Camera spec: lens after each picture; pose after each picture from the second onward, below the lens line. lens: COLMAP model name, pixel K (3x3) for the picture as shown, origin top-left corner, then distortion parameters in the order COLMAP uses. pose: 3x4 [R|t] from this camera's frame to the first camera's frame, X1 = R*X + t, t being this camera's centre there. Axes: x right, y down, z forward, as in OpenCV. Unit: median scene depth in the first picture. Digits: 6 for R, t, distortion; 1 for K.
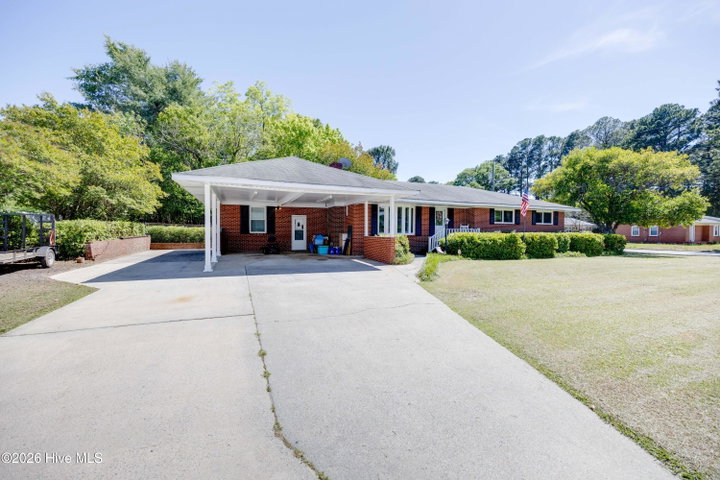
lens RADIAL K [[289.8, 0, 361.8], [0, 289.8, 231.9], [0, 0, 1]] dist [0.001428, 0.000198]
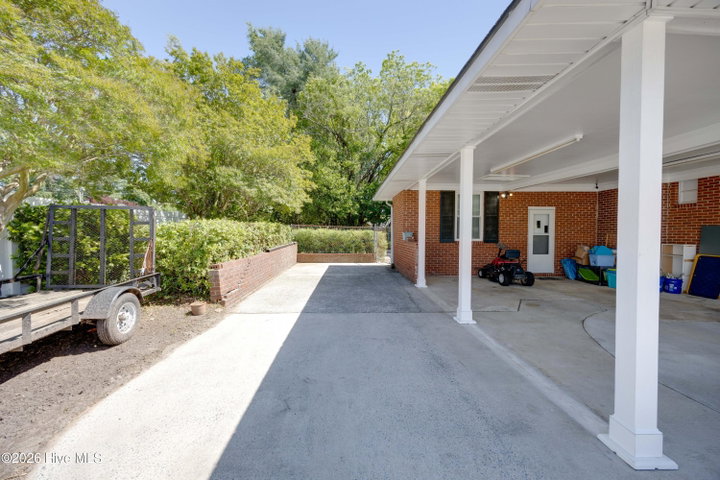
lens RADIAL K [[286.7, 0, 360.0], [0, 286.7, 240.0], [0, 0, 1]] dist [0.000505, 0.000054]
pose [[0.936738, 0.006405, -0.349974, -0.341747], [0.001918, 0.999724, 0.023432, -0.010387], [0.350027, -0.022621, 0.936466, 0.397231]]
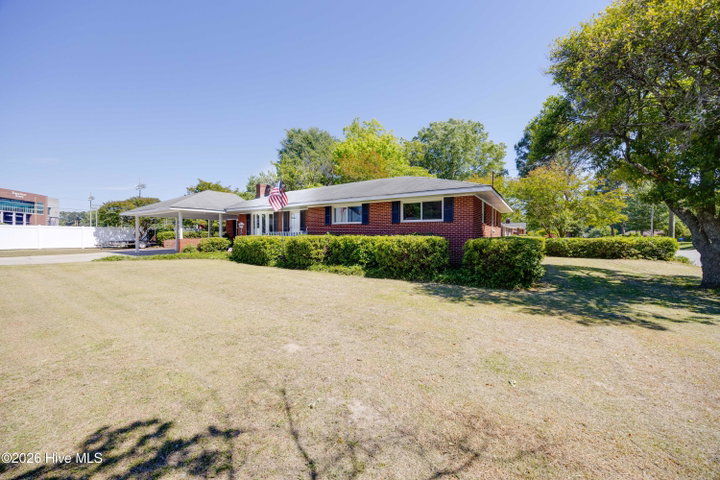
lens RADIAL K [[267.4, 0, 360.0], [0, 267.4, 240.0], [0, 0, 1]] dist [0.000172, 0.000138]
pose [[0.554298, 0.010966, -0.832246, 1.220620], [0.002640, 0.999885, 0.014934, 0.004377], [0.832314, -0.010475, 0.554205, 0.701872]]
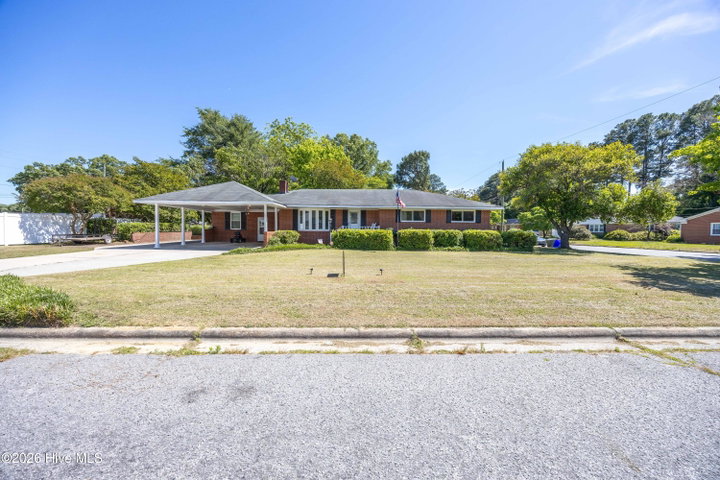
lens RADIAL K [[267.4, 0, 360.0], [0, 267.4, 240.0], [0, 0, 1]] dist [0.000172, 0.000138]
pose [[0.933867, 0.014398, -0.357331, 0.749349], [-0.001894, 0.999374, 0.035320, 0.008309], [0.357616, -0.032307, 0.933310, -0.107735]]
